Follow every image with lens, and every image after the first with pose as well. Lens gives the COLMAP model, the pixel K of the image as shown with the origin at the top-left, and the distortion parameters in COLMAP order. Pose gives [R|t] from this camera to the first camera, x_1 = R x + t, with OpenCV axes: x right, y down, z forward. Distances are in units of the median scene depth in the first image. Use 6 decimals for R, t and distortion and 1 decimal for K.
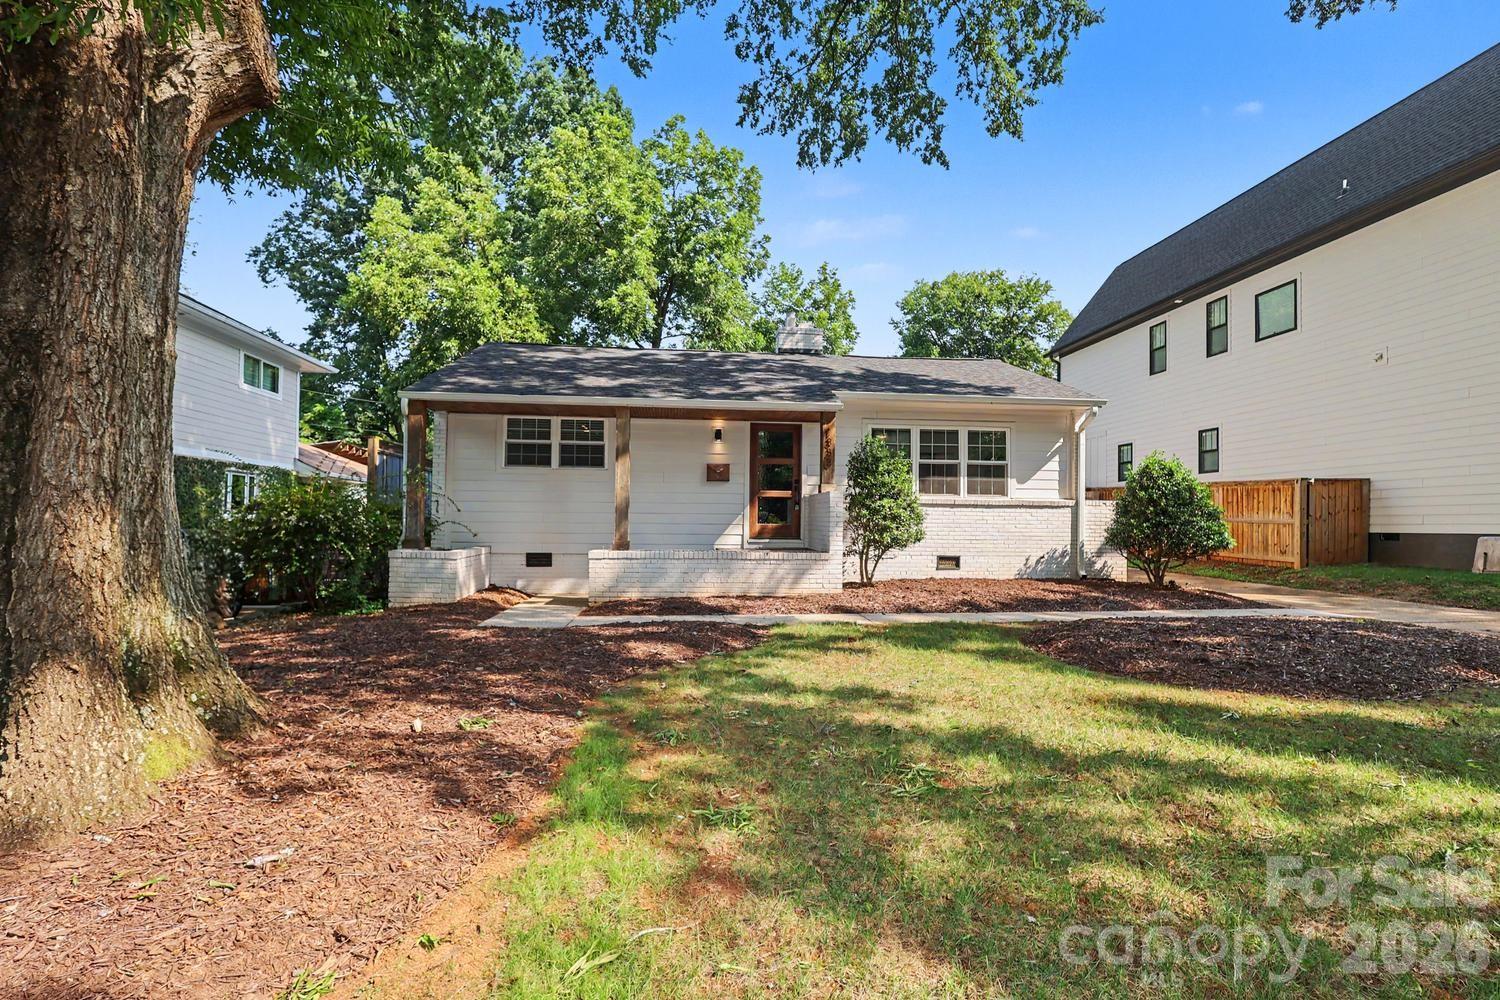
lens RADIAL K [[711.4, 0, 749.9], [0, 711.4, 503.2], [0, 0, 1]] dist [-0.000421, 0.000496]
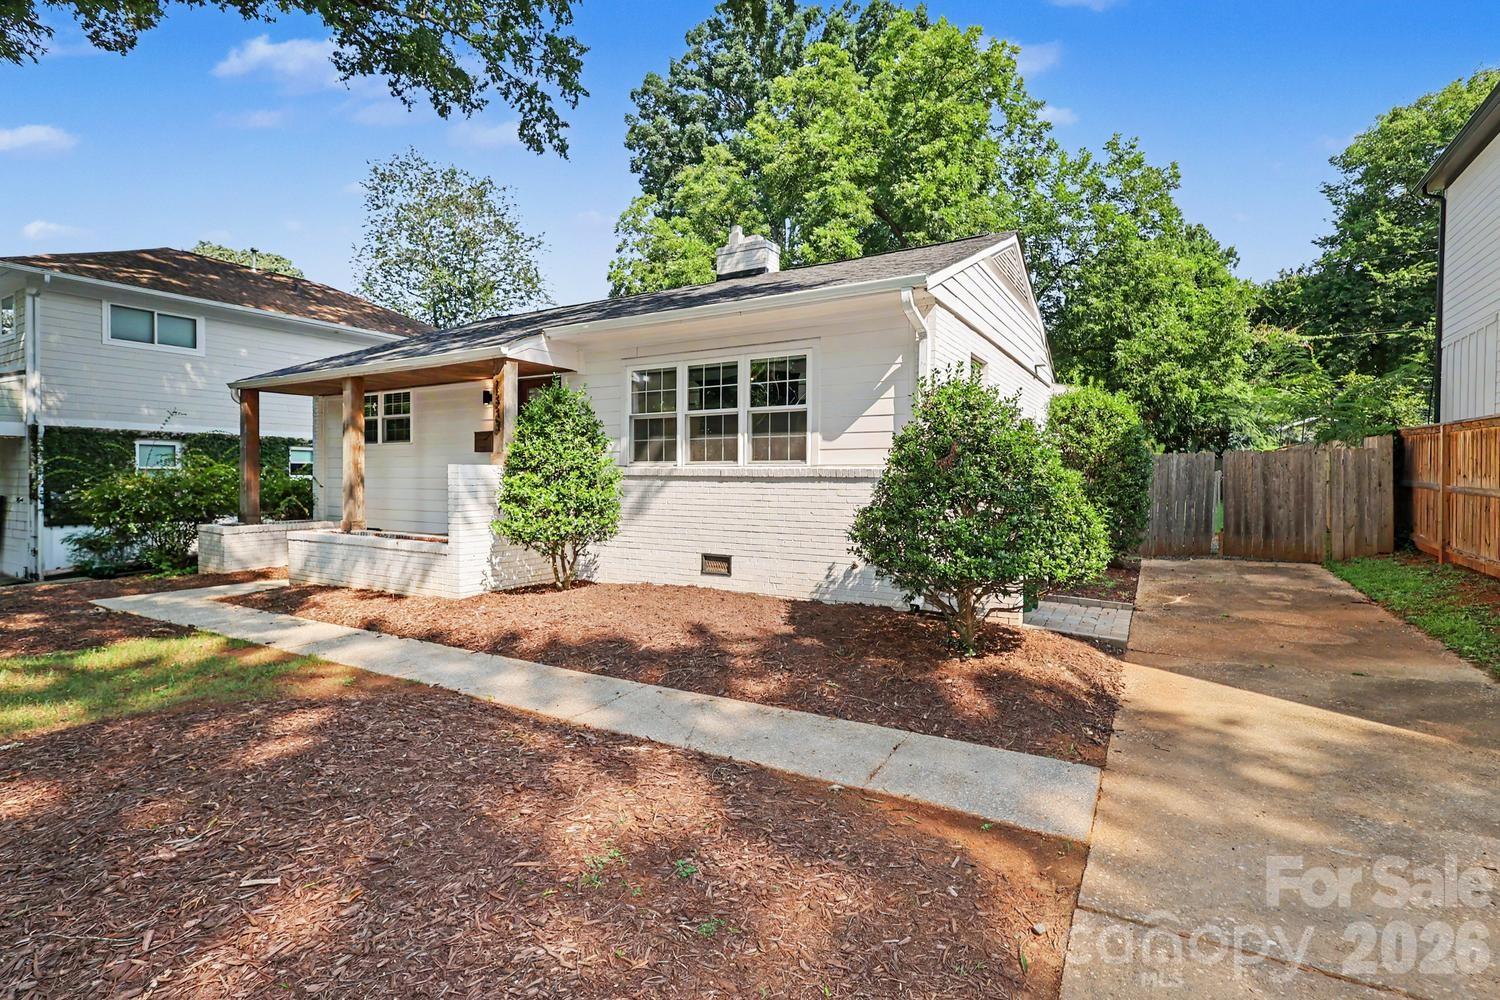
lens RADIAL K [[697.2, 0, 758.1], [0, 697.2, 500.1], [0, 0, 1]] dist [-0.001229, 0.000929]
pose [[0.793571, 0.014241, -0.608311, 0.691451], [0.019716, 0.998599, 0.049098, -0.007731], [0.608158, -0.050956, 0.792179, 0.500105]]
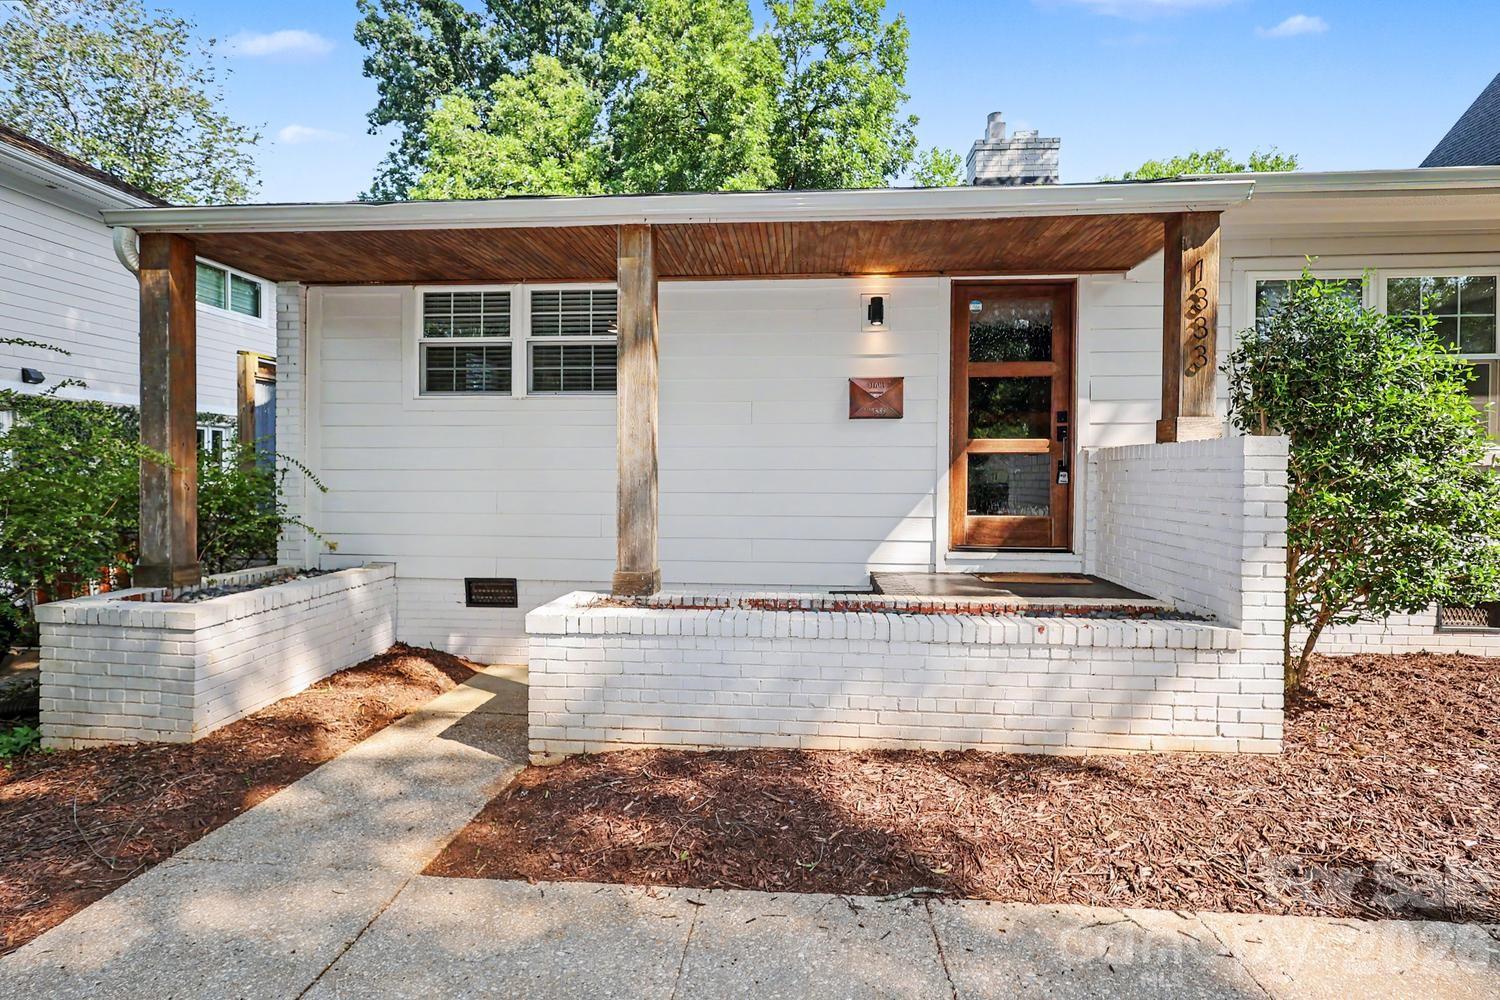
lens RADIAL K [[702.8, 0, 739.4], [0, 702.8, 481.2], [0, 0, 1]] dist [-0.000992, 0.001114]
pose [[0.980380, -0.002796, -0.197099, -0.039550], [0.010495, 0.999222, 0.038025, -0.009077], [0.196840, -0.039348, 0.979646, 0.530269]]
